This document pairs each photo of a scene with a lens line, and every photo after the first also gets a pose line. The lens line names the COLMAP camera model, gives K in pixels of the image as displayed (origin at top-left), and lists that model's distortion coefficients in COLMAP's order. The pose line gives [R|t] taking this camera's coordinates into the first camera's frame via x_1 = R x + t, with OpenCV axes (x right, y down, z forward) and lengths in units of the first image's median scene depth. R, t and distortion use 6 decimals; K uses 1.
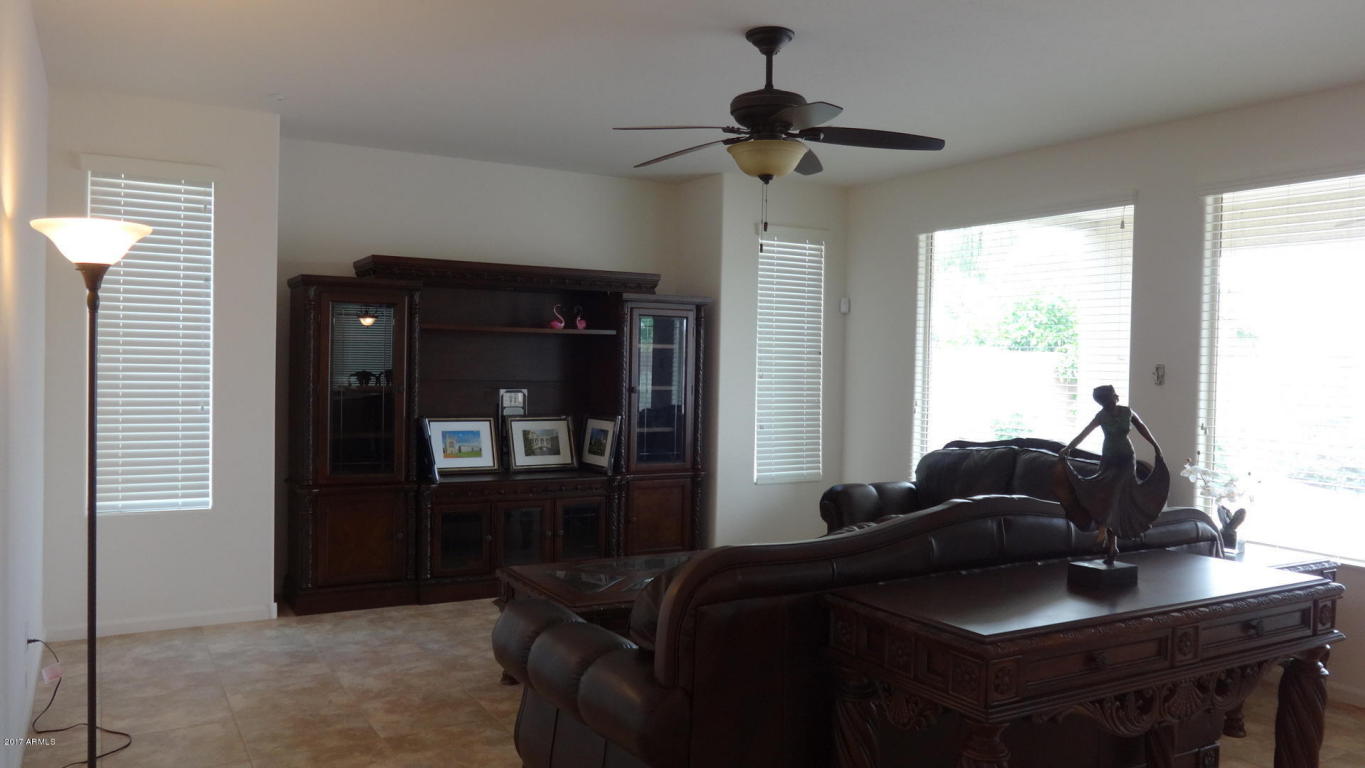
lens RADIAL K [[1022.7, 0, 682.5], [0, 1022.7, 384.0], [0, 0, 1]] dist [-0.022304, -0.001772]
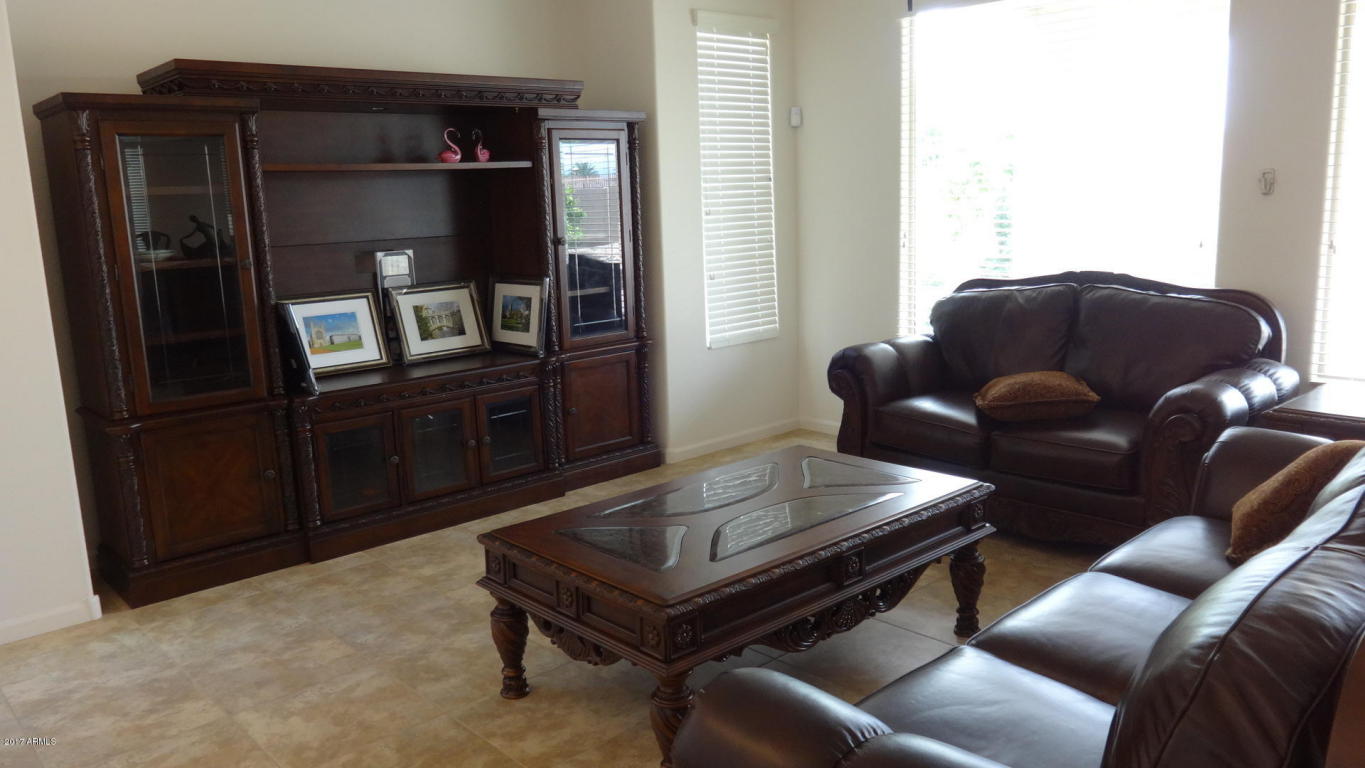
lens RADIAL K [[1029.9, 0, 682.5], [0, 1029.9, 384.0], [0, 0, 1]] dist [-0.006440, -0.001863]
pose [[0.975711, -0.092243, 0.198692, -0.121713], [0.059524, 0.984535, 0.164769, -0.010297], [-0.210818, -0.148940, 0.966112, 0.239046]]
